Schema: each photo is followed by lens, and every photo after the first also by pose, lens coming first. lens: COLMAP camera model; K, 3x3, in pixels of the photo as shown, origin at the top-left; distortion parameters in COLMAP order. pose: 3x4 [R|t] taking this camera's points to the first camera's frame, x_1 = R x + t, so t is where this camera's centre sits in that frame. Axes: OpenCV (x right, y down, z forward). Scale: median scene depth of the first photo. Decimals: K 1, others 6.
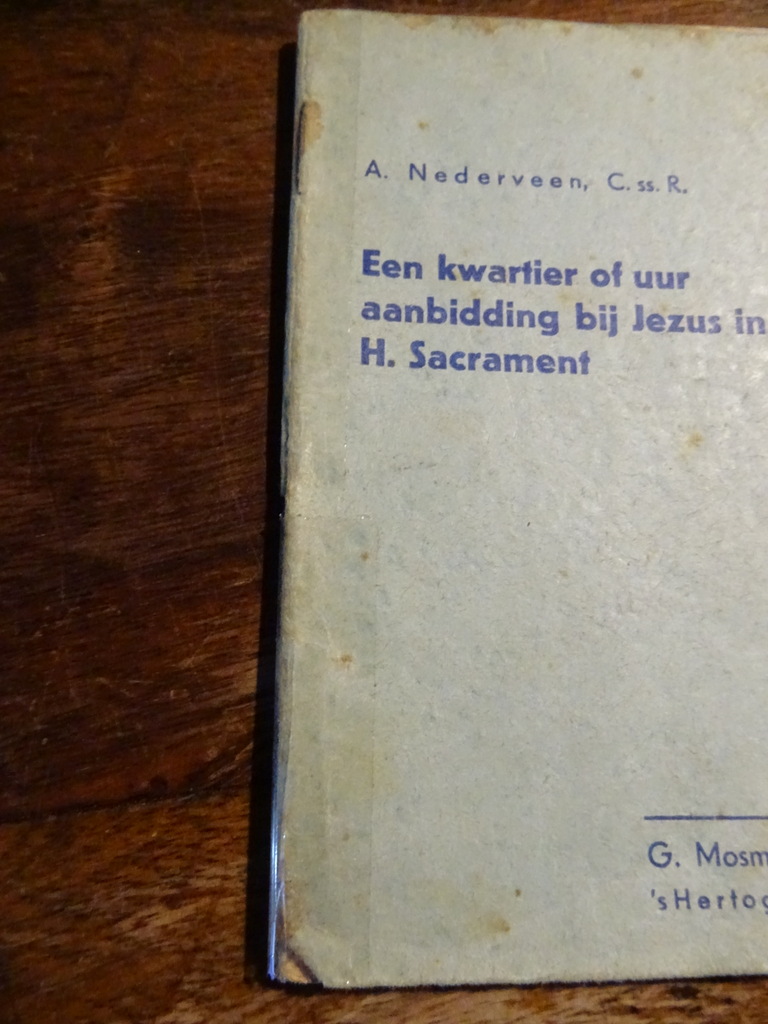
lens RADIAL K [[731.4, 0, 384.0], [0, 731.4, 512.0], [0, 0, 1]] dist [0.003796, -0.036834]
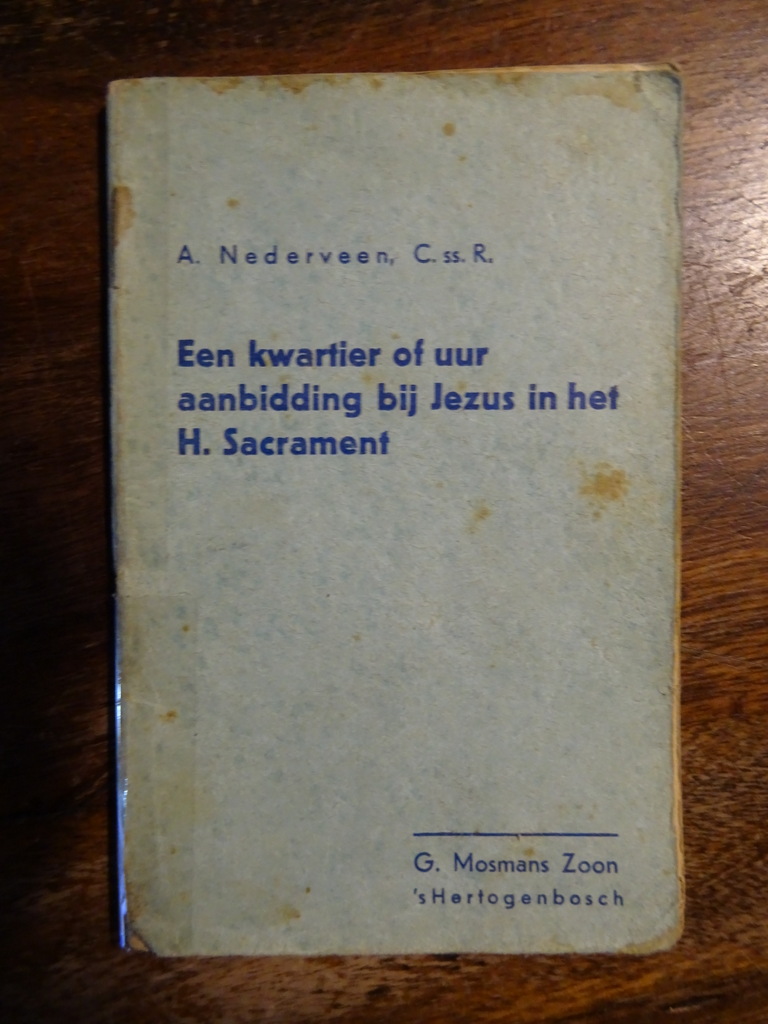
lens RADIAL K [[731.4, 0, 384.0], [0, 731.4, 512.0], [0, 0, 1]] dist [0.003796, -0.036834]
pose [[0.998057, -0.015266, -0.060407, 0.341351], [0.028151, 0.975405, 0.218615, -0.345328], [0.055584, -0.219891, 0.973940, -0.088460]]
